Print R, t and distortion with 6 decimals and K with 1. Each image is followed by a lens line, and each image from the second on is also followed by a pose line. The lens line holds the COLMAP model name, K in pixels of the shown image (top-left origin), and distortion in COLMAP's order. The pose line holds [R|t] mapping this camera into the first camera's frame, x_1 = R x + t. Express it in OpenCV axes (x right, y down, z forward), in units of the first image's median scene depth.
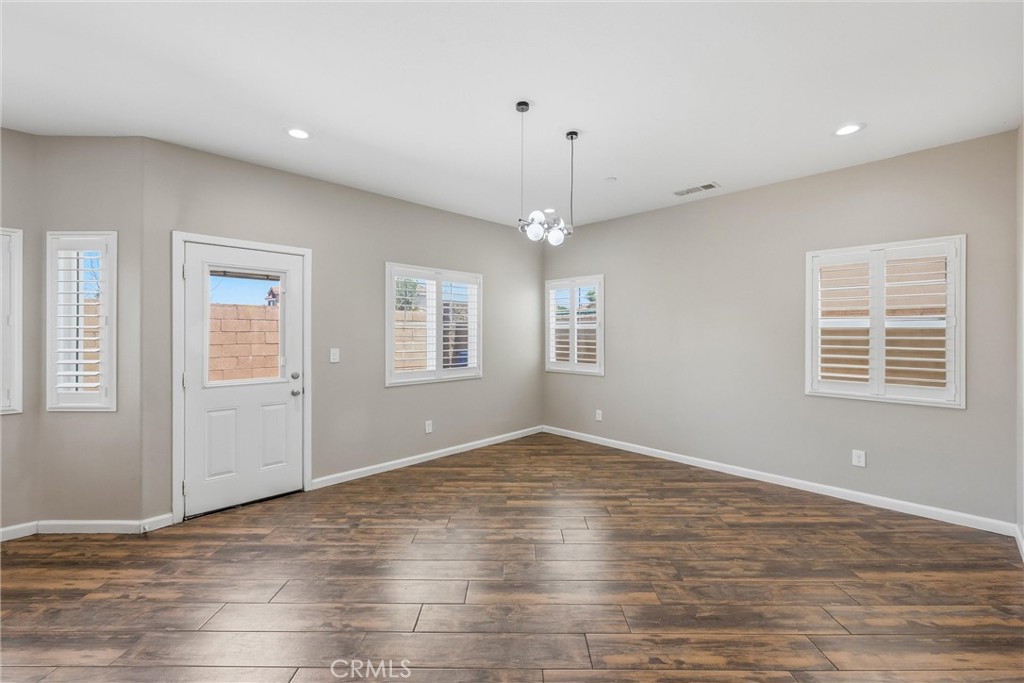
lens RADIAL K [[424.3, 0, 514.9], [0, 424.3, 331.0], [0, 0, 1]] dist [-0.001466, -0.000161]
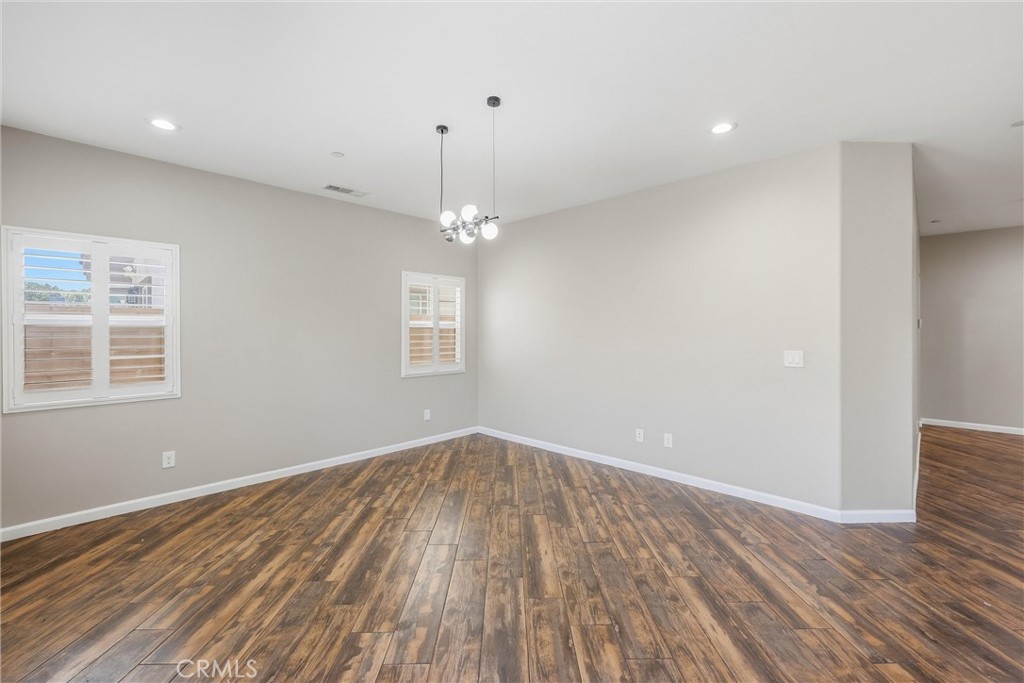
lens RADIAL K [[423.6, 0, 532.2], [0, 423.6, 326.3], [0, 0, 1]] dist [-0.000324, -0.000034]
pose [[-0.039907, 0.006050, 0.999185, -0.642795], [0.000934, 0.999981, -0.006017, -0.002560], [-0.999203, 0.000693, -0.039912, 0.628228]]
